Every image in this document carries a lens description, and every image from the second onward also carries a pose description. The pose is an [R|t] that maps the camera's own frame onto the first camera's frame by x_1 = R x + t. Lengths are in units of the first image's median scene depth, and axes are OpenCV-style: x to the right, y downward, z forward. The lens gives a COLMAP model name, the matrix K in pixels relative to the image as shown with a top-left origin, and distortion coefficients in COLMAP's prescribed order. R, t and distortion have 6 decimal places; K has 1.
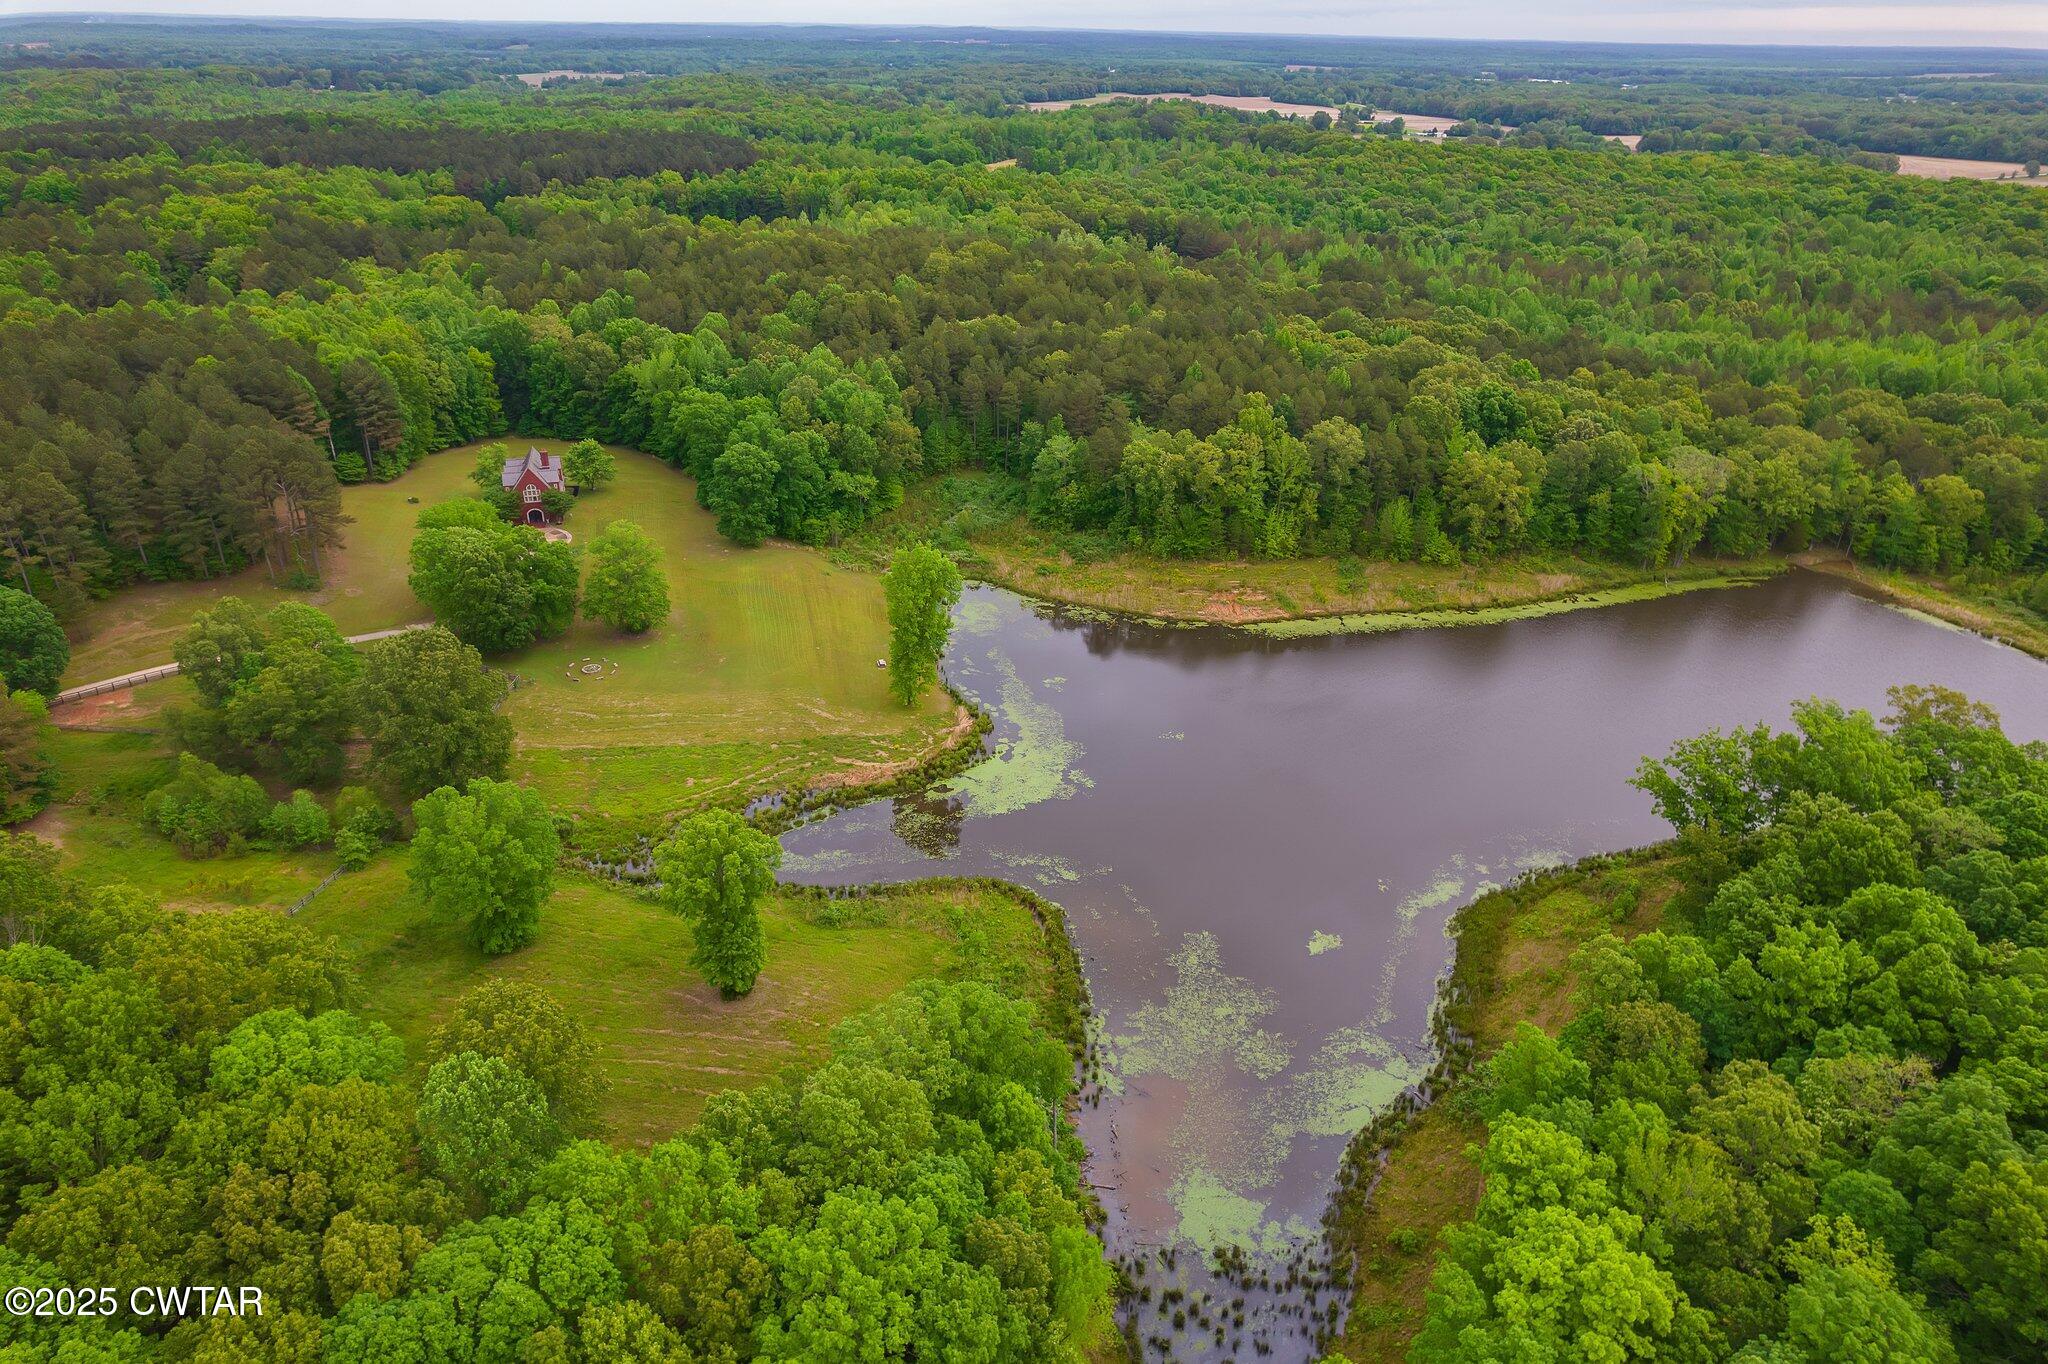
lens RADIAL K [[1308.0, 0, 1030.3], [0, 1308.0, 691.1], [0, 0, 1]] dist [-0.078988, 0.069888]
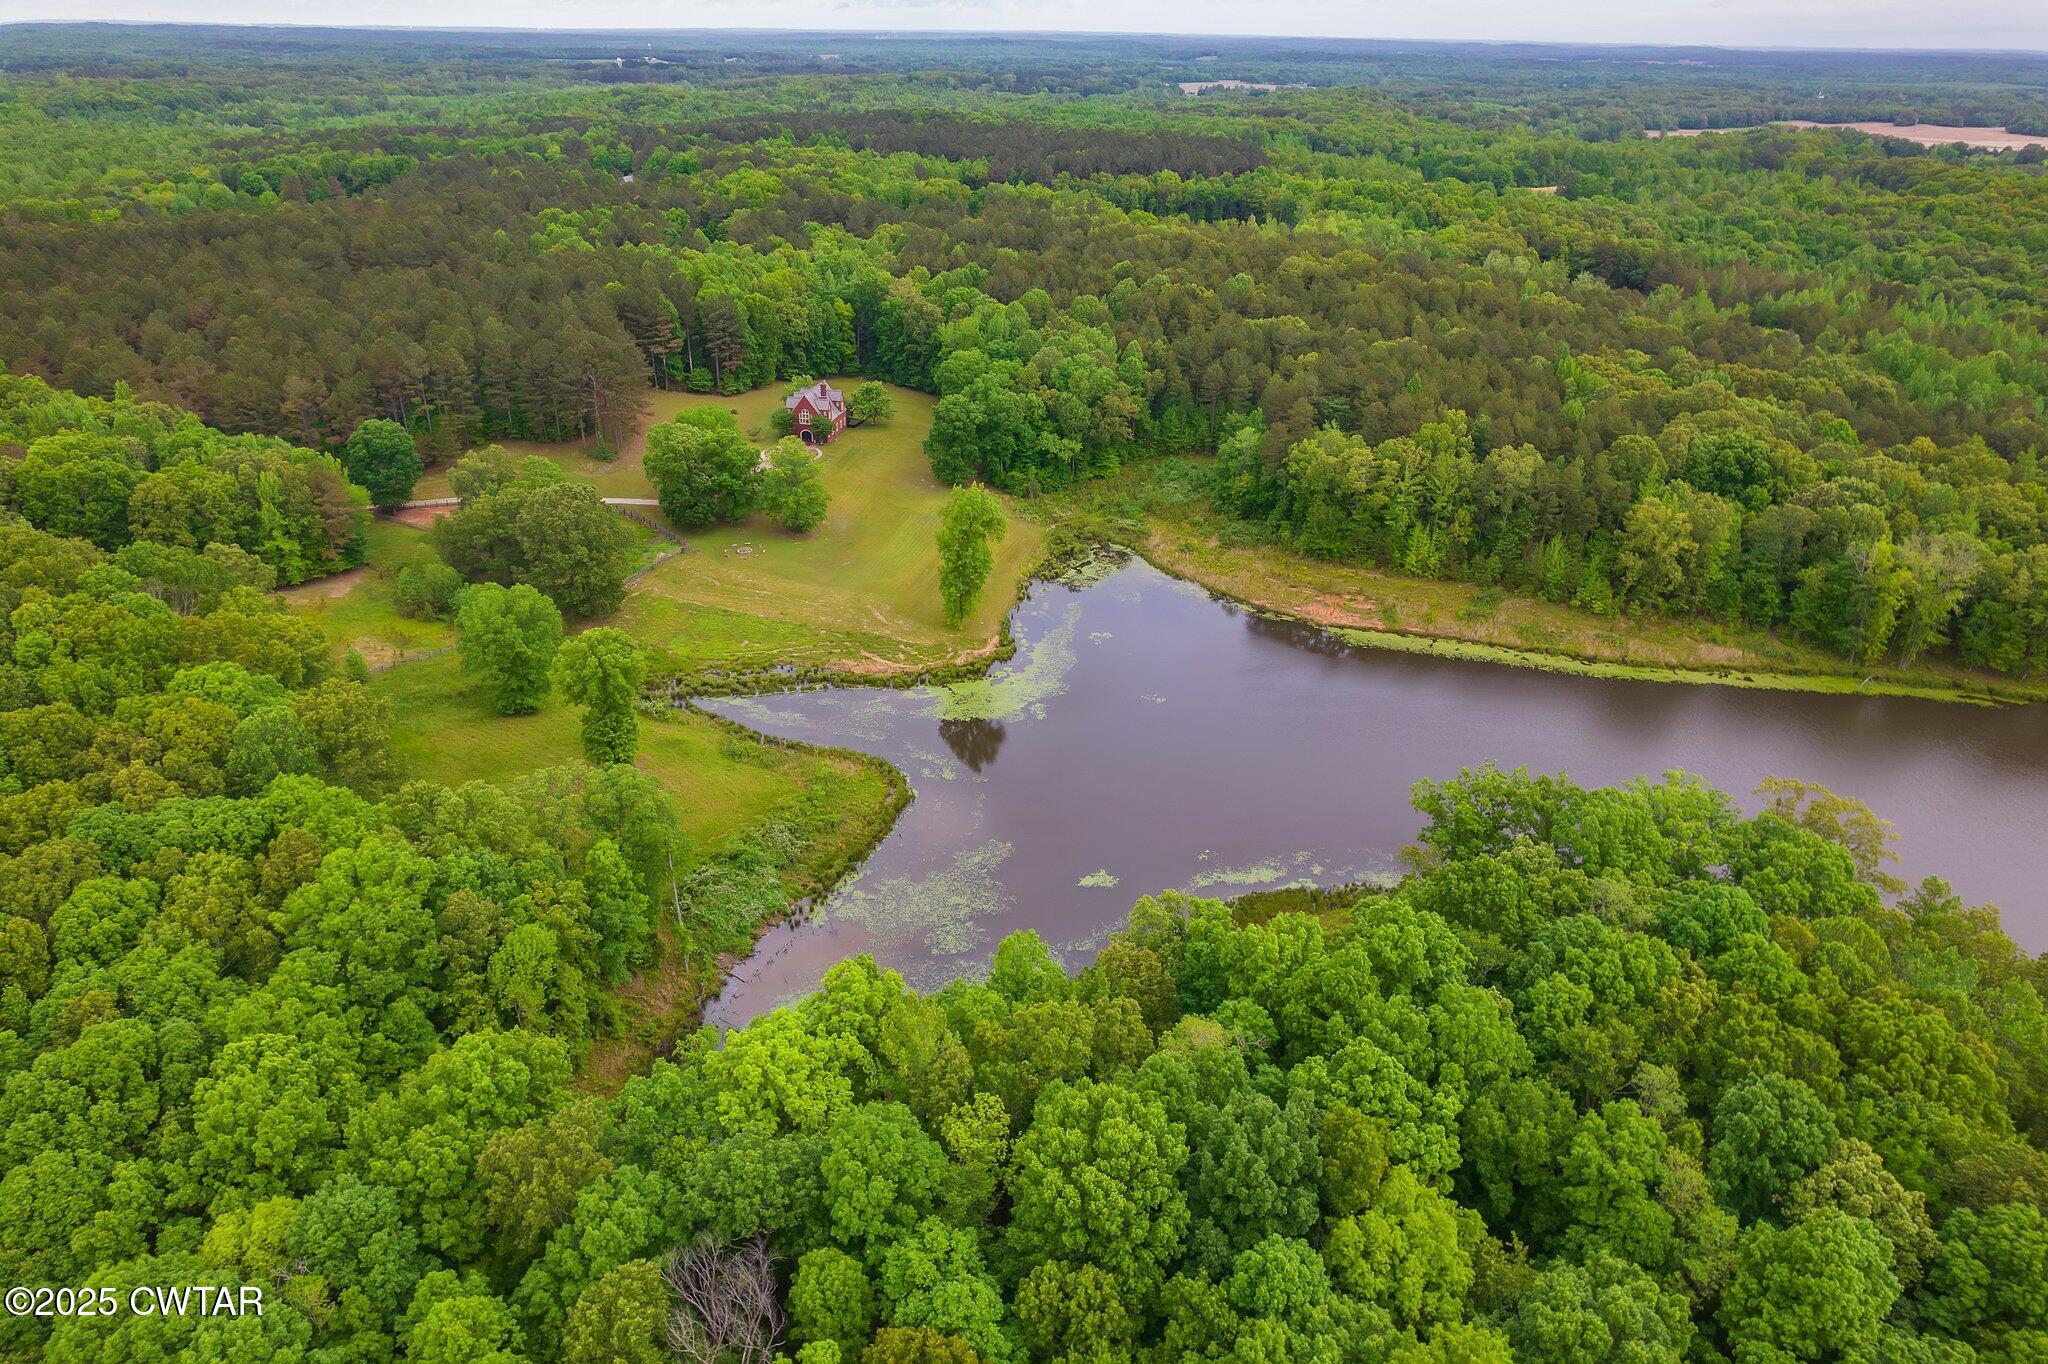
lens RADIAL K [[1308.0, 0, 1034.3], [0, 1308.0, 693.6], [0, 0, 1]] dist [-0.078988, 0.069888]
pose [[0.887682, 0.207376, -0.411115, 0.347905], [-0.210807, 0.976806, 0.037548, 0.008815], [0.409366, 0.053335, 0.910810, -0.003625]]
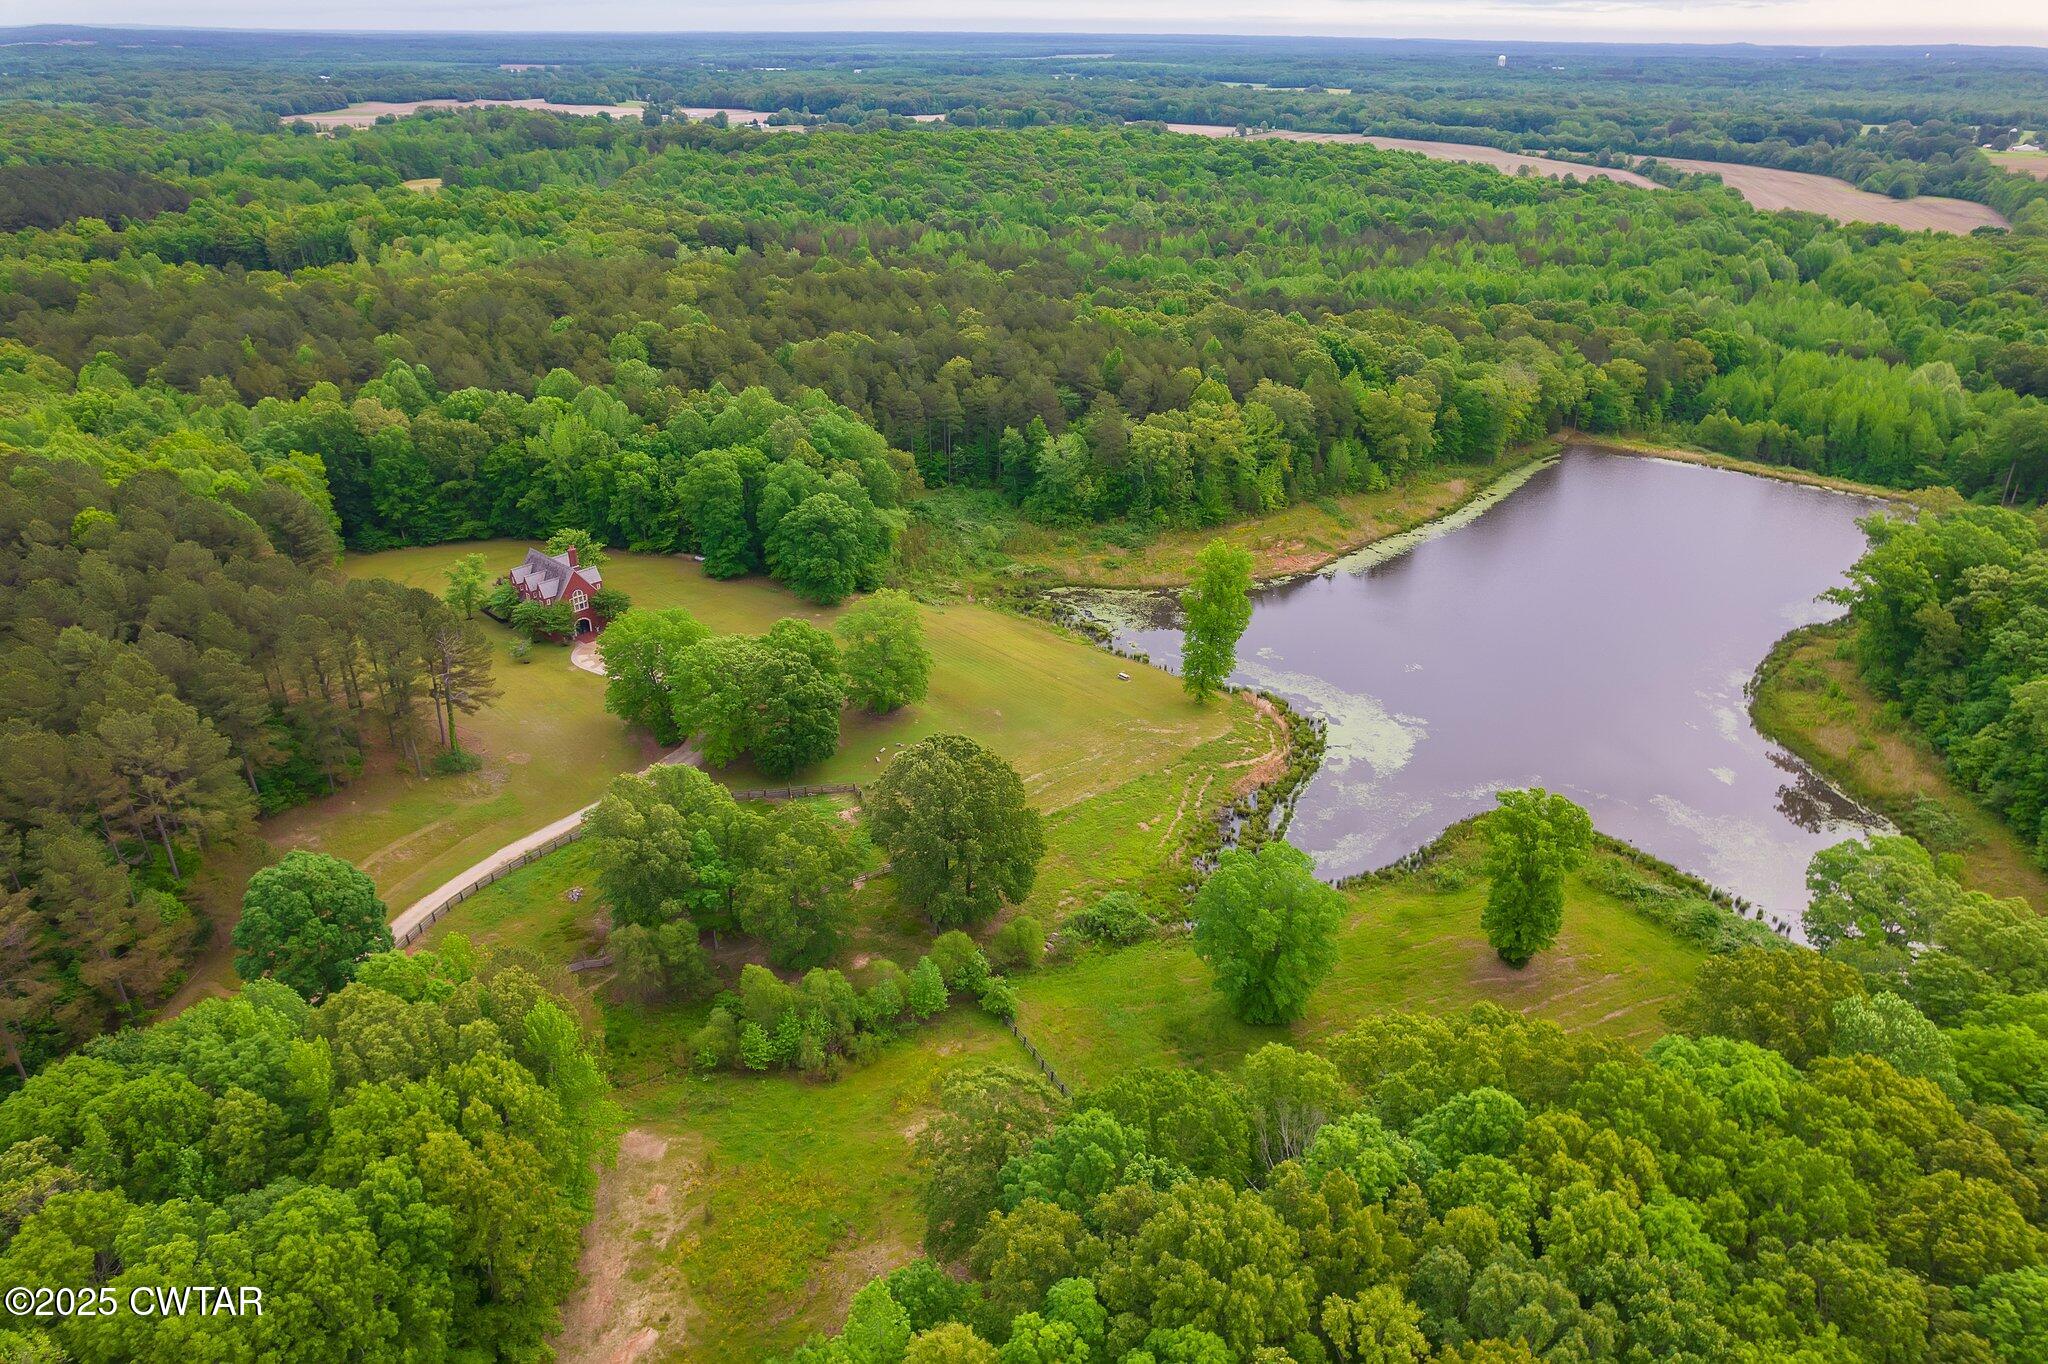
lens RADIAL K [[1308.0, 0, 1032.2], [0, 1308.0, 692.6], [0, 0, 1]] dist [-0.078988, 0.069888]
pose [[0.846032, -0.251494, 0.470085, -0.531438], [0.249016, 0.966061, 0.068676, -0.078411], [-0.471403, 0.058956, 0.879945, 0.129909]]
